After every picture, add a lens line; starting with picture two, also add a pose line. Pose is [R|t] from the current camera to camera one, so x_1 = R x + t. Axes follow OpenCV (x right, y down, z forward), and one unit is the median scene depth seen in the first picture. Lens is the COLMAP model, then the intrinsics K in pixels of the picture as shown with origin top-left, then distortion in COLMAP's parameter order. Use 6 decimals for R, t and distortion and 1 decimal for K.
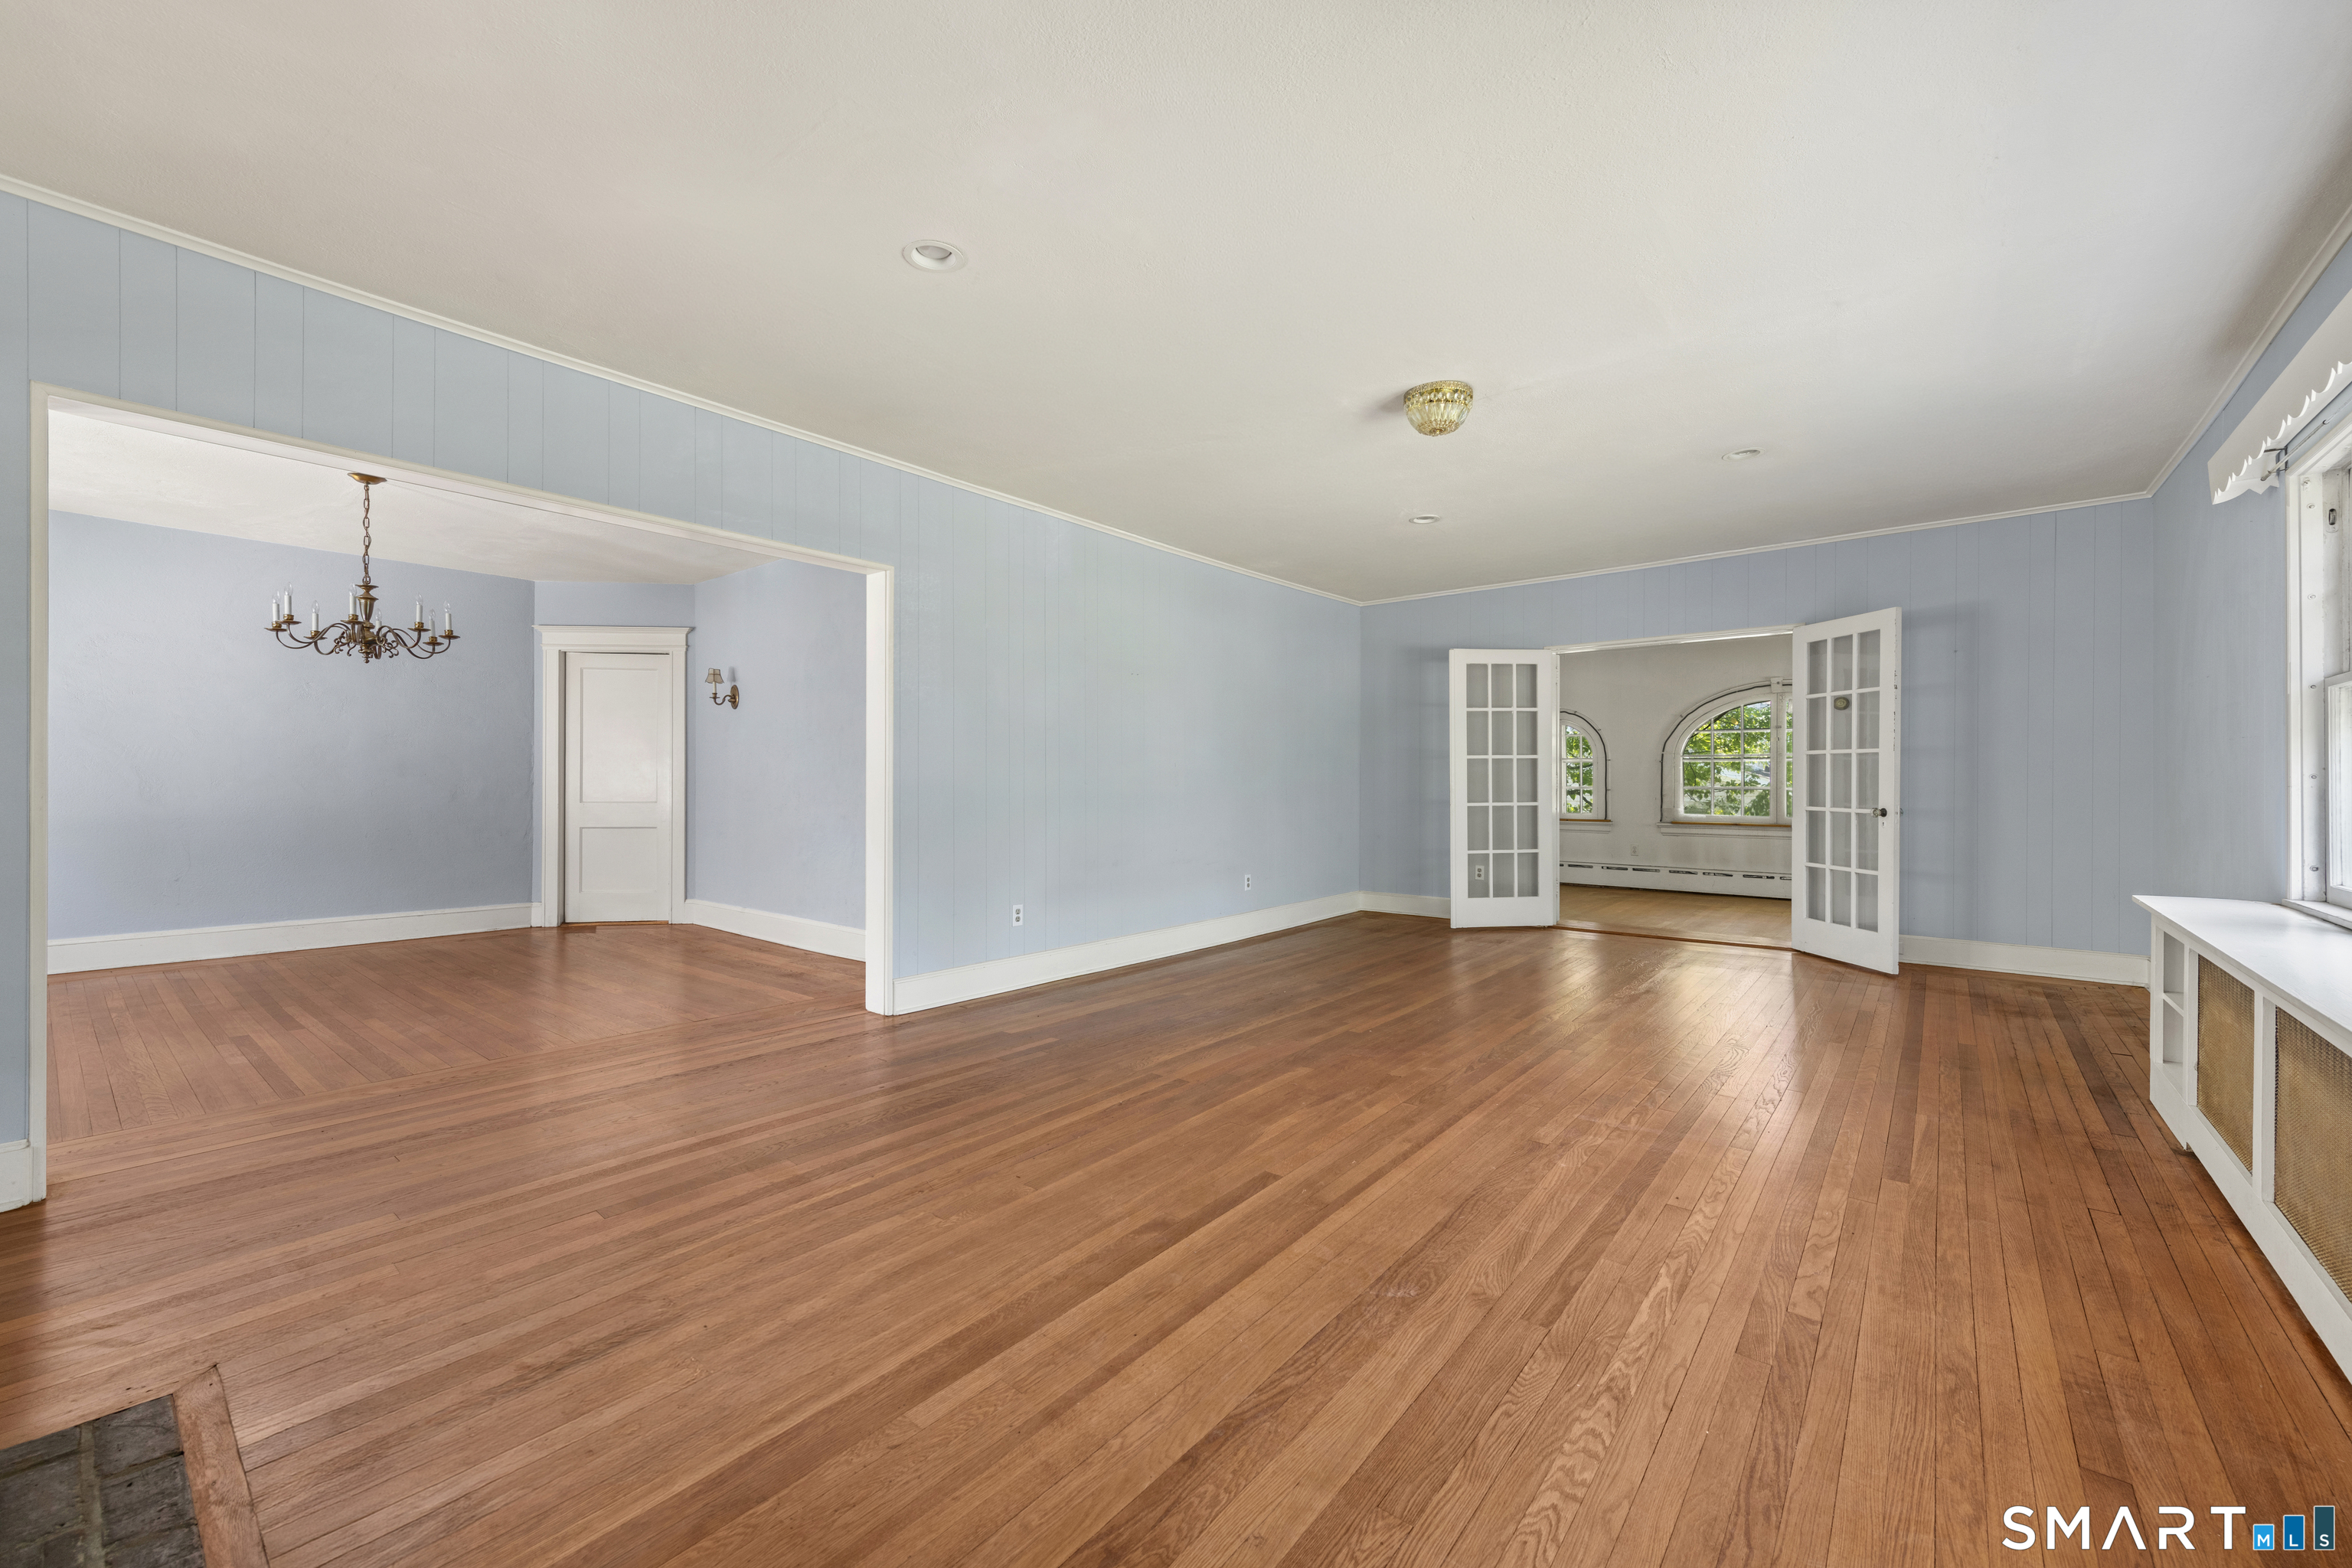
lens RADIAL K [[929.7, 0, 1168.9], [0, 929.7, 782.7], [0, 0, 1]] dist [0.014321, -0.000040]
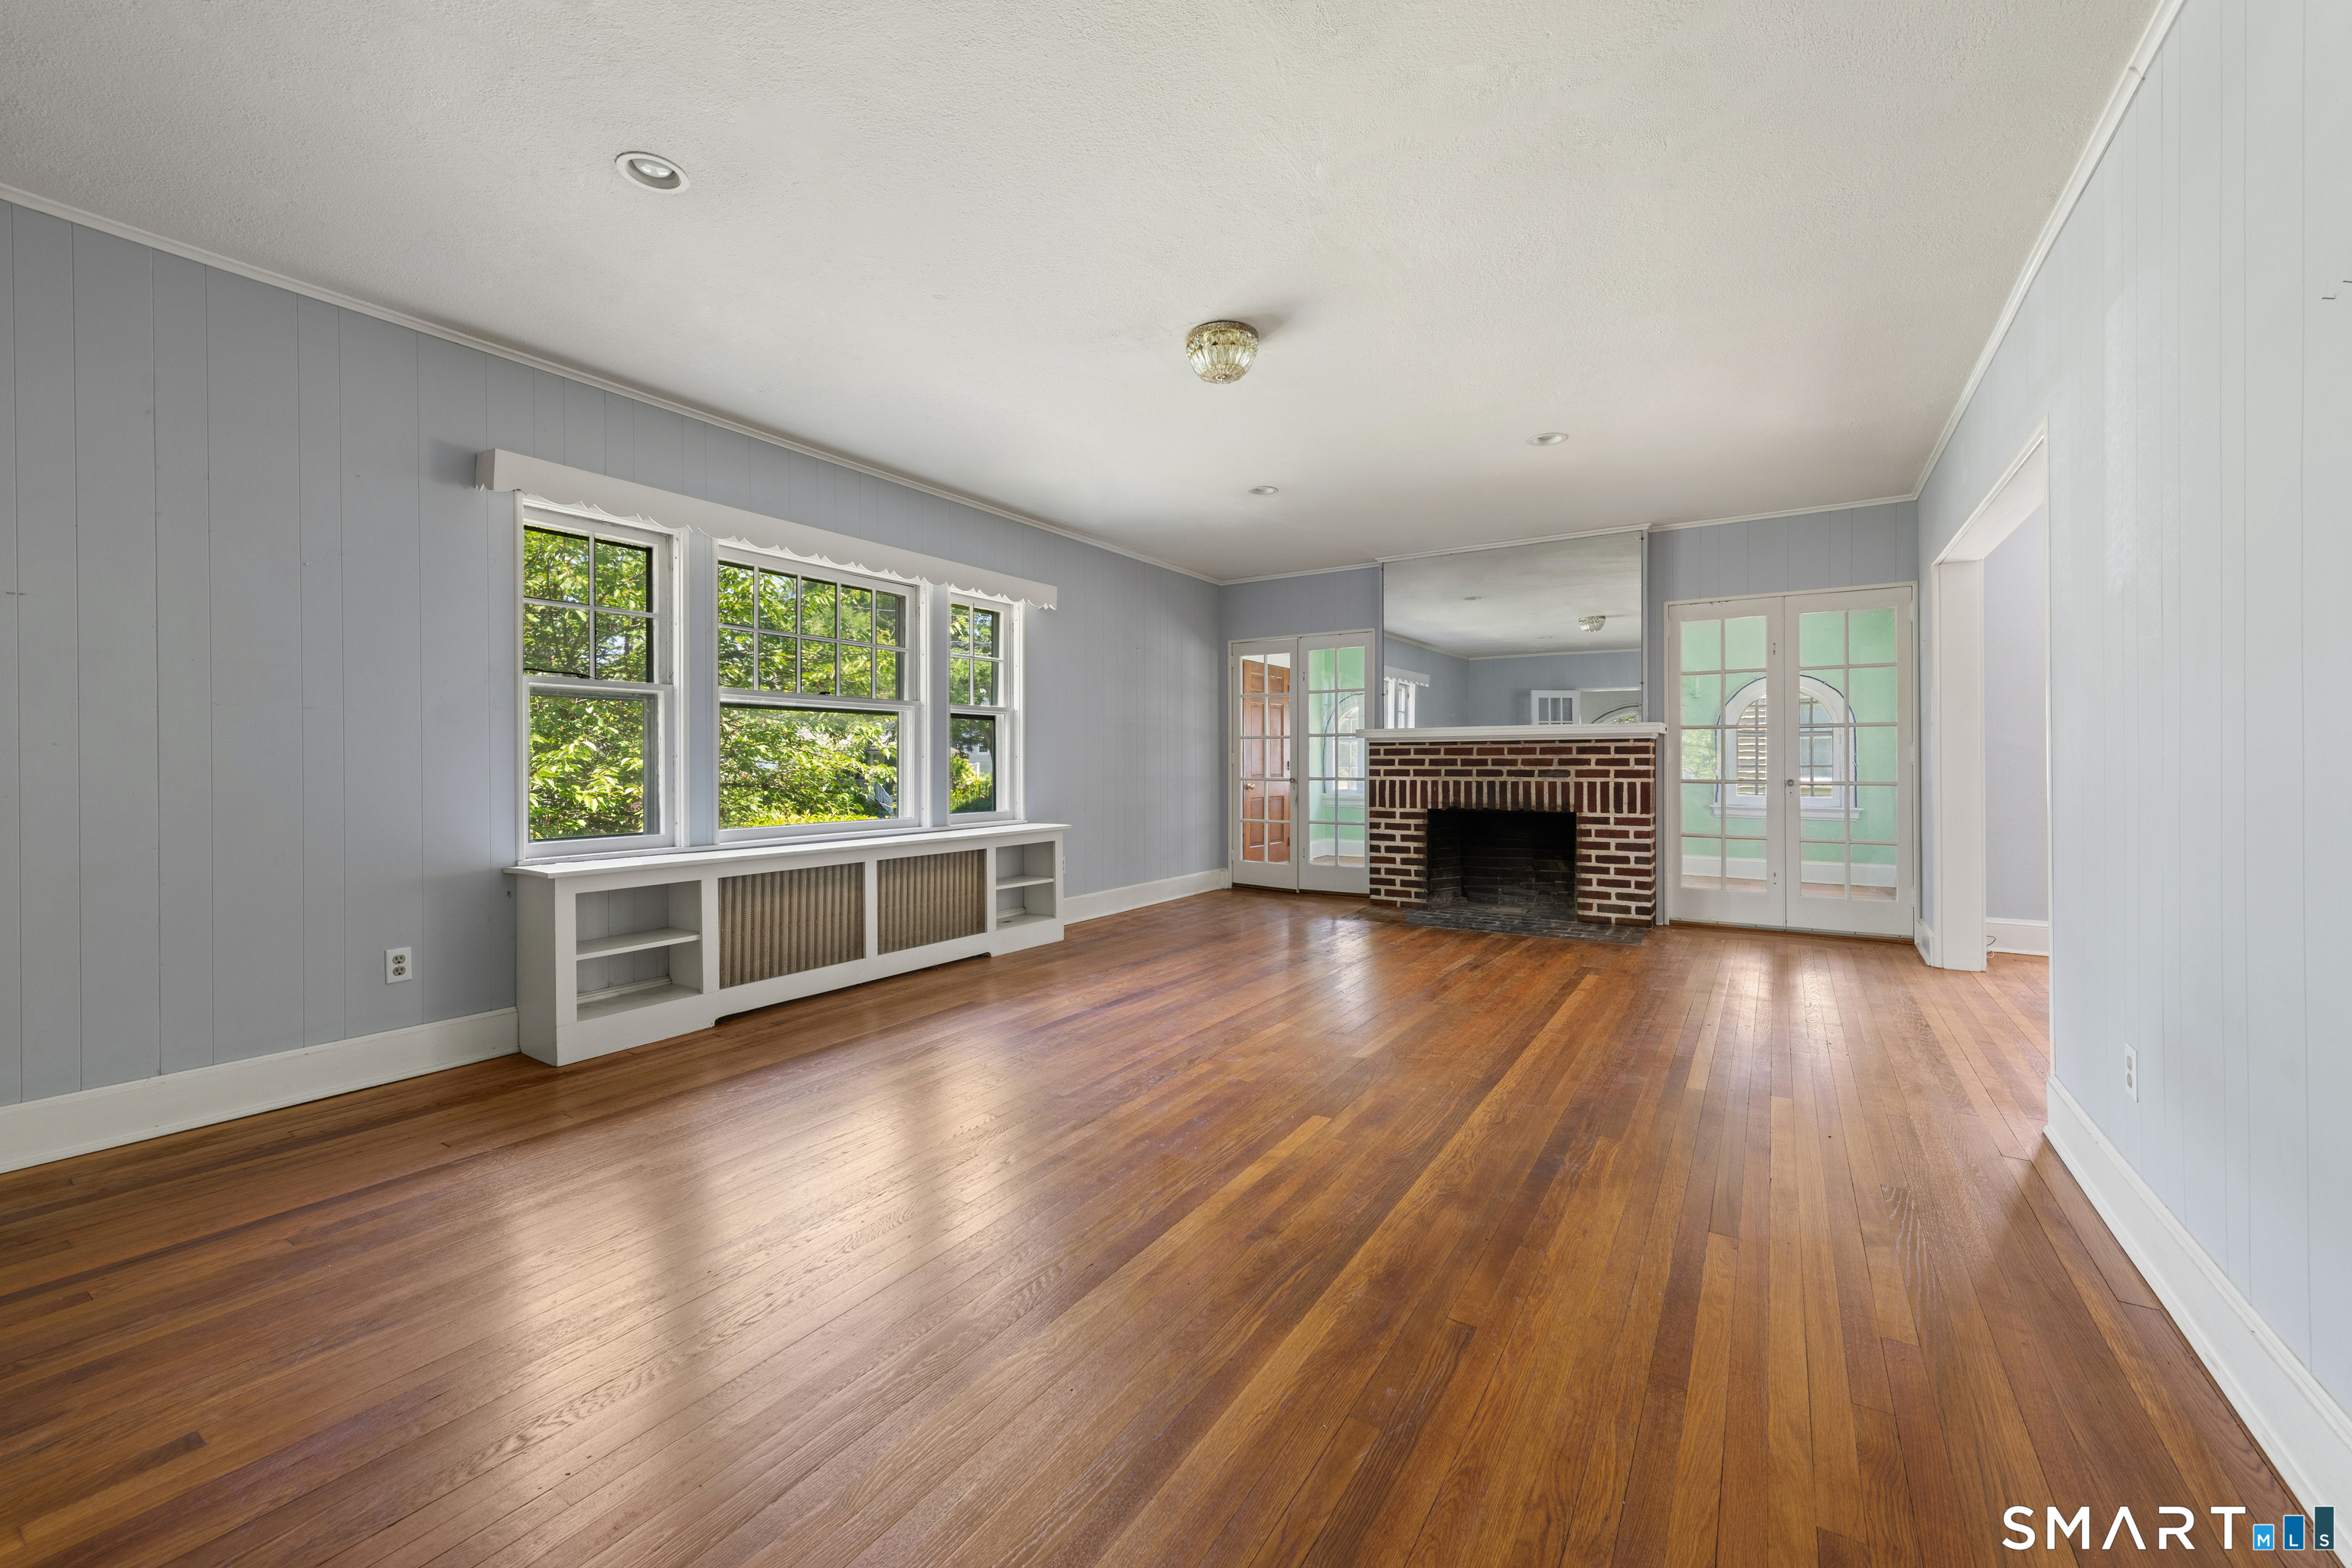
lens RADIAL K [[929.7, 0, 1168.9], [0, 929.7, 782.7], [0, 0, 1]] dist [0.014321, -0.000040]
pose [[-0.992089, 0.004626, -0.125449, 0.319652], [0.001522, 0.999691, 0.024823, -0.001138], [0.125526, 0.024436, -0.991789, 1.335055]]
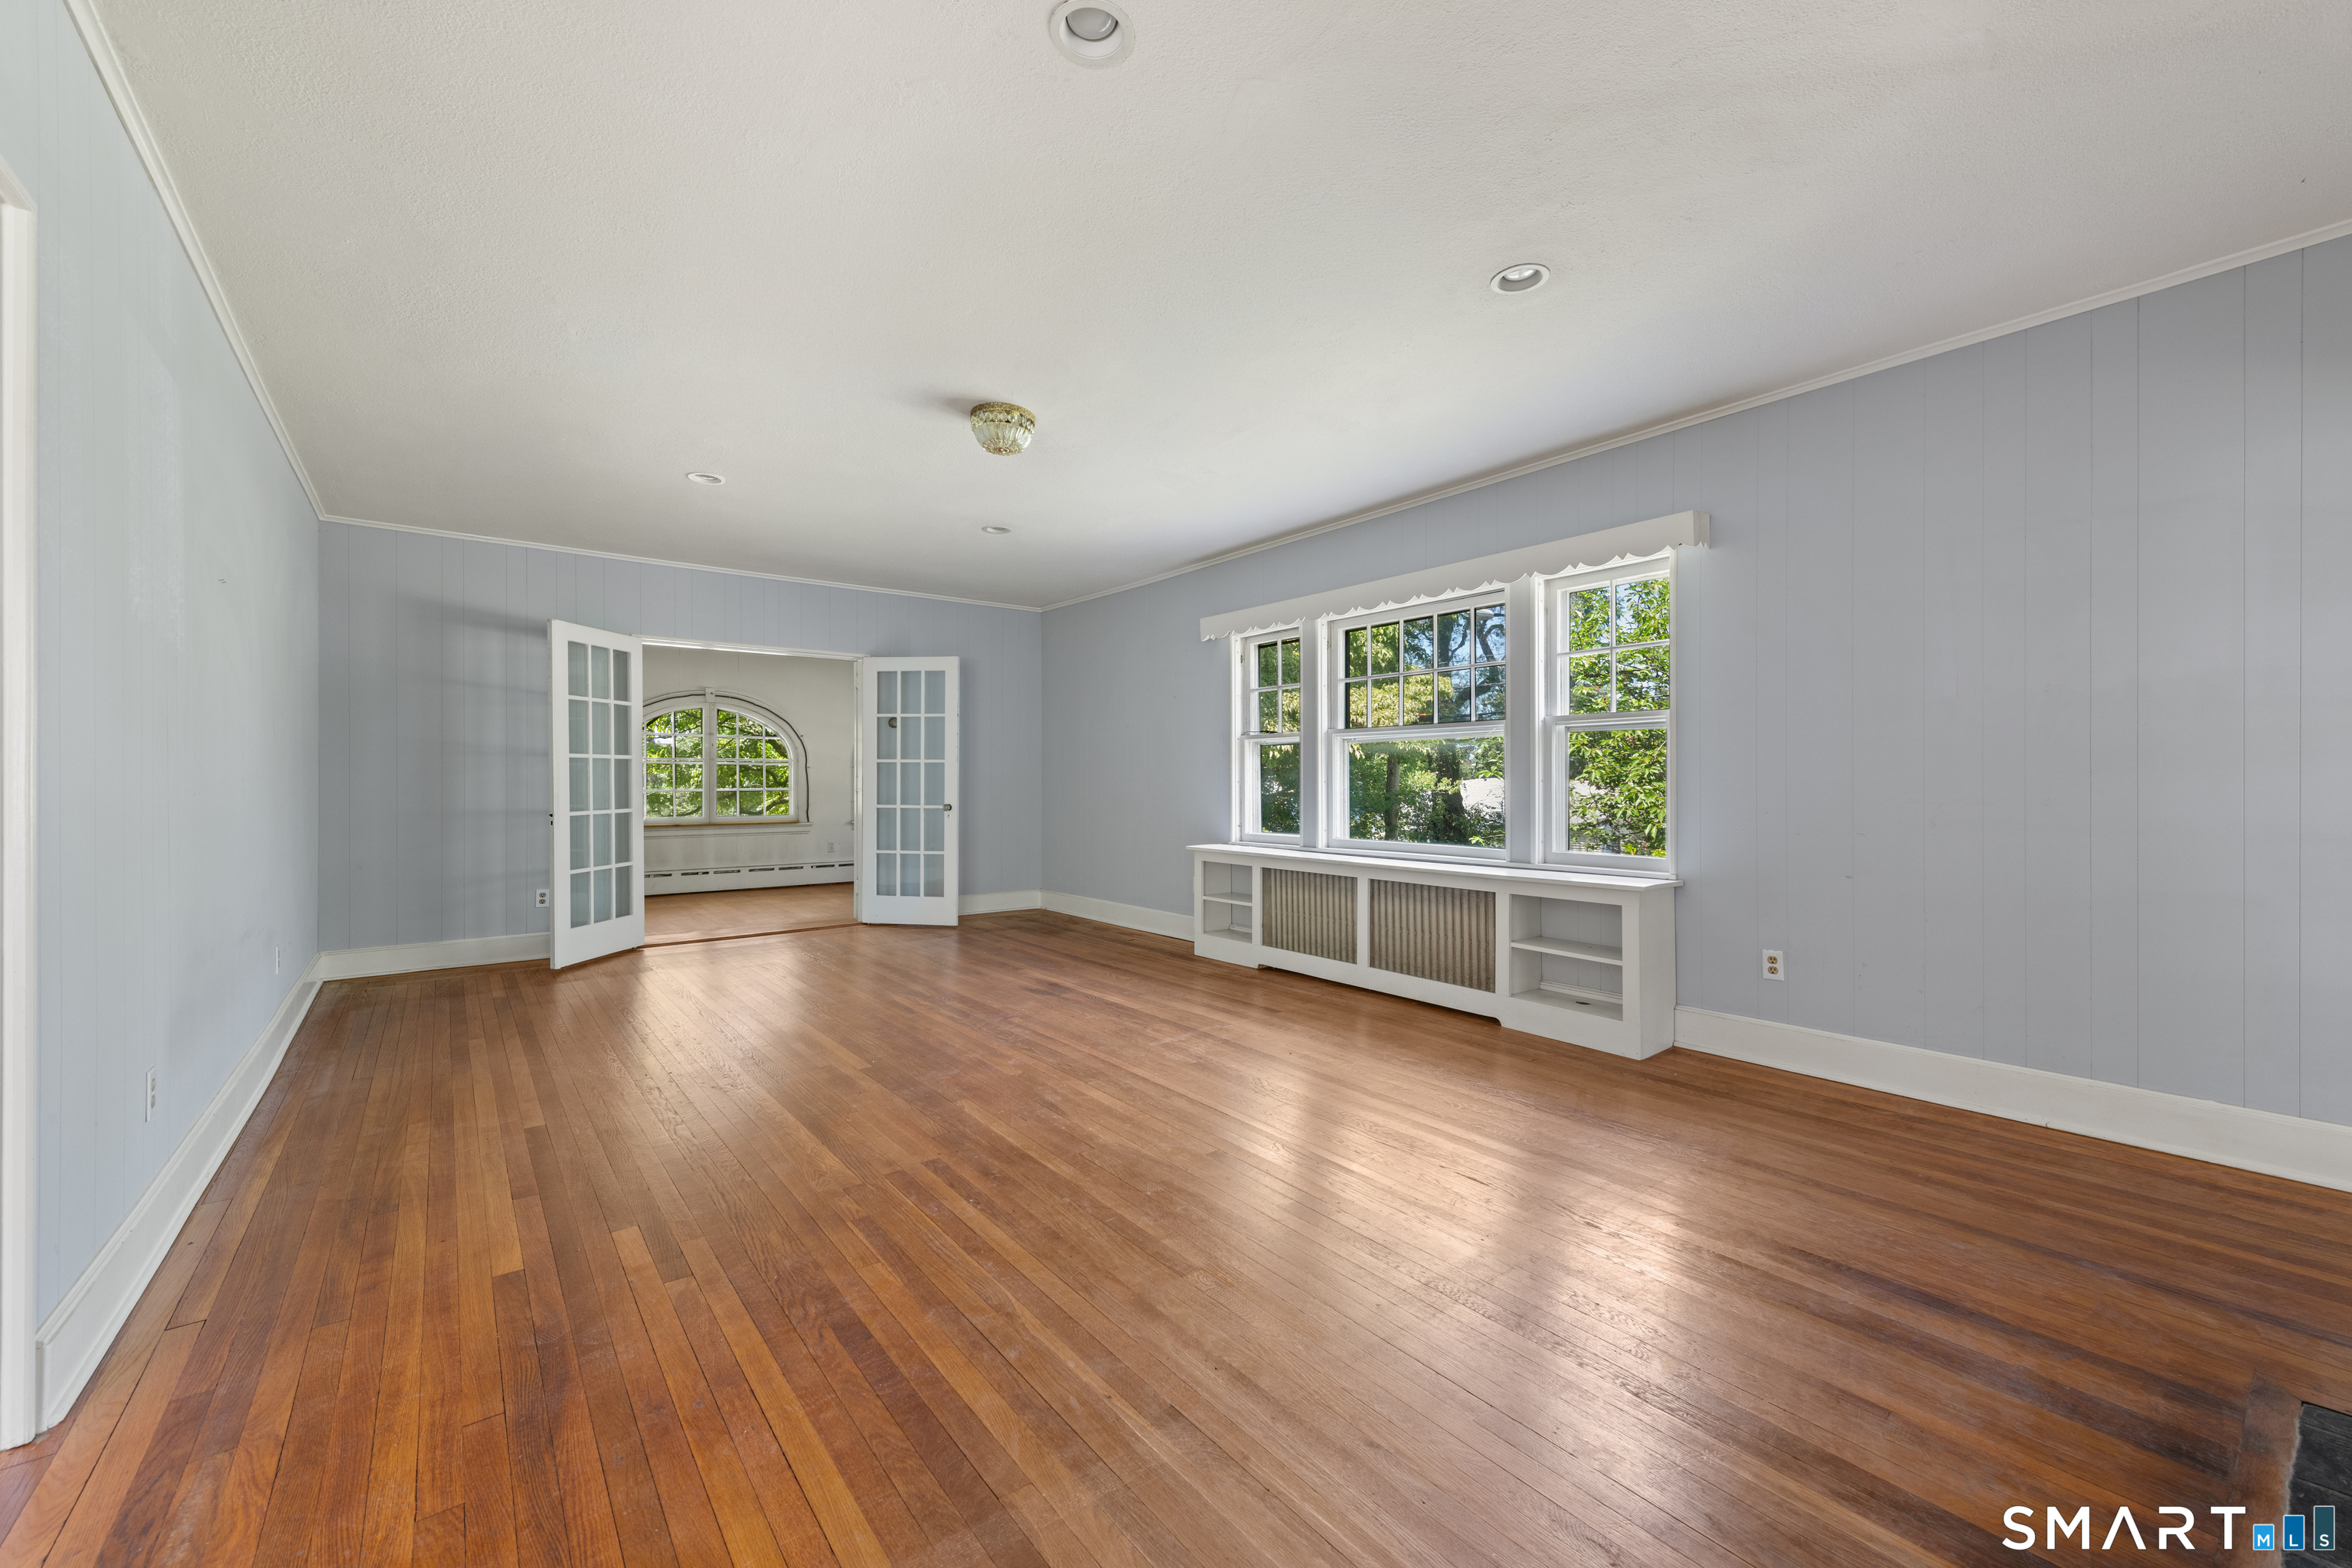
lens RADIAL K [[929.7, 0, 1168.9], [0, 929.7, 782.7], [0, 0, 1]] dist [0.014321, -0.000040]
pose [[0.204047, -0.002205, 0.978959, -0.490478], [0.002000, 0.999996, 0.001835, -0.005263], [-0.978959, 0.001583, 0.204051, 0.425328]]
